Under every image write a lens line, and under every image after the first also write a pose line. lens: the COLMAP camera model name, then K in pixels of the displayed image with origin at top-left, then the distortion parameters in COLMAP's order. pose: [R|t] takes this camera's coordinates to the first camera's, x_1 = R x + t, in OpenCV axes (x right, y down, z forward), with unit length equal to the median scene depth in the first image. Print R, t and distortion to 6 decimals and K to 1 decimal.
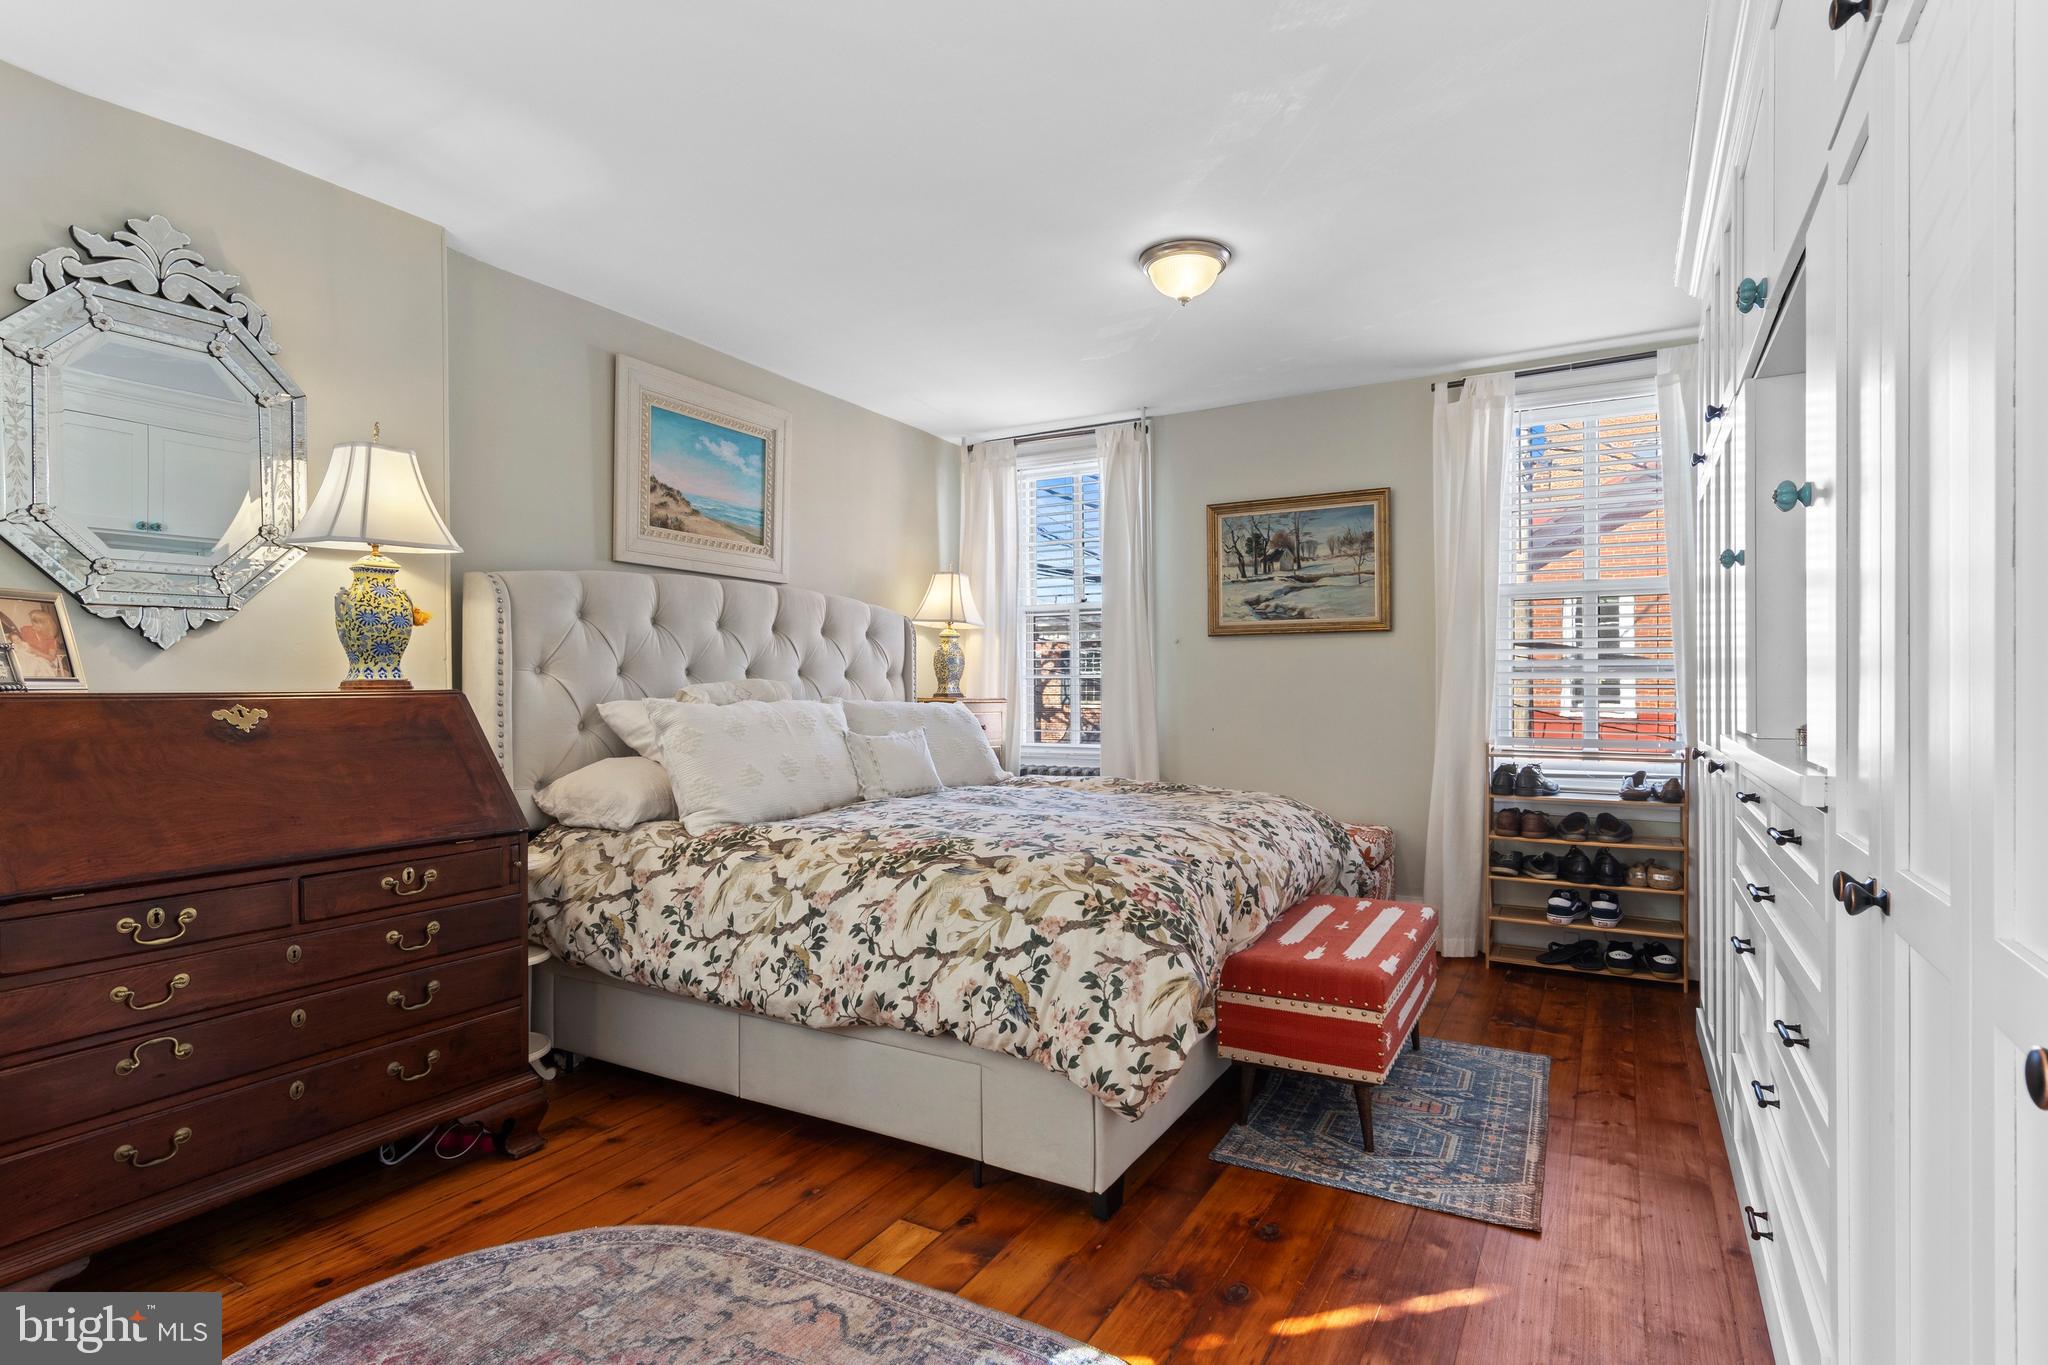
lens RADIAL K [[1040.2, 0, 1028.2], [0, 1040.2, 686.7], [0, 0, 1]] dist [0.011045, -0.004858]
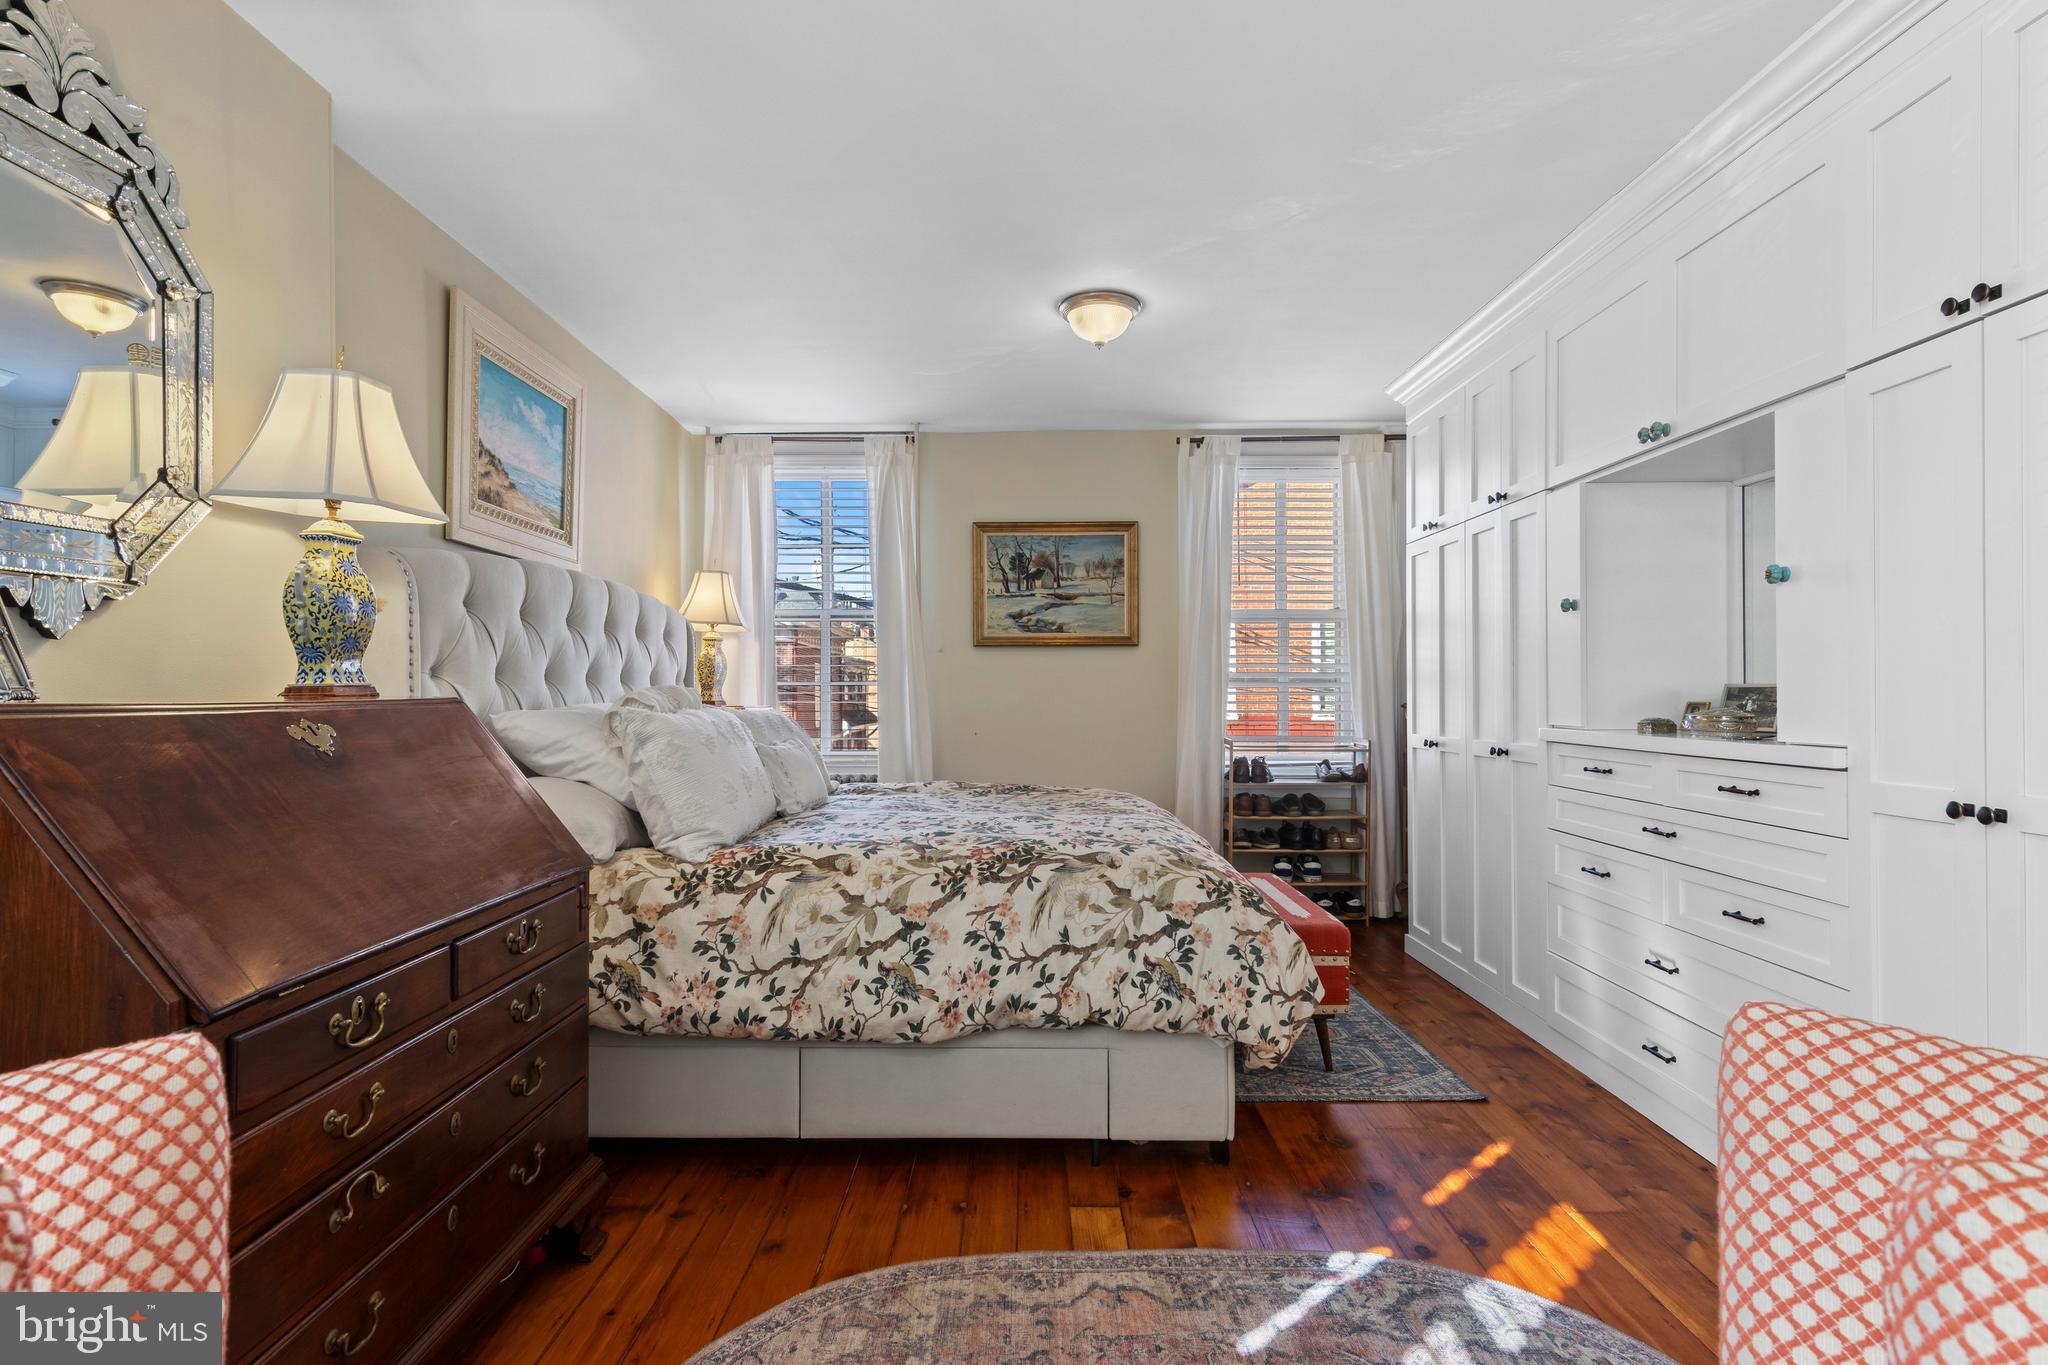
lens RADIAL K [[1040.2, 0, 1024.0], [0, 1040.2, 686.7], [0, 0, 1]] dist [0.011045, -0.004858]
pose [[0.871283, 0.003760, 0.490767, -0.468070], [-0.000832, 0.999981, -0.006185, -0.000827], [-0.490780, 0.004980, 0.871269, 0.079361]]
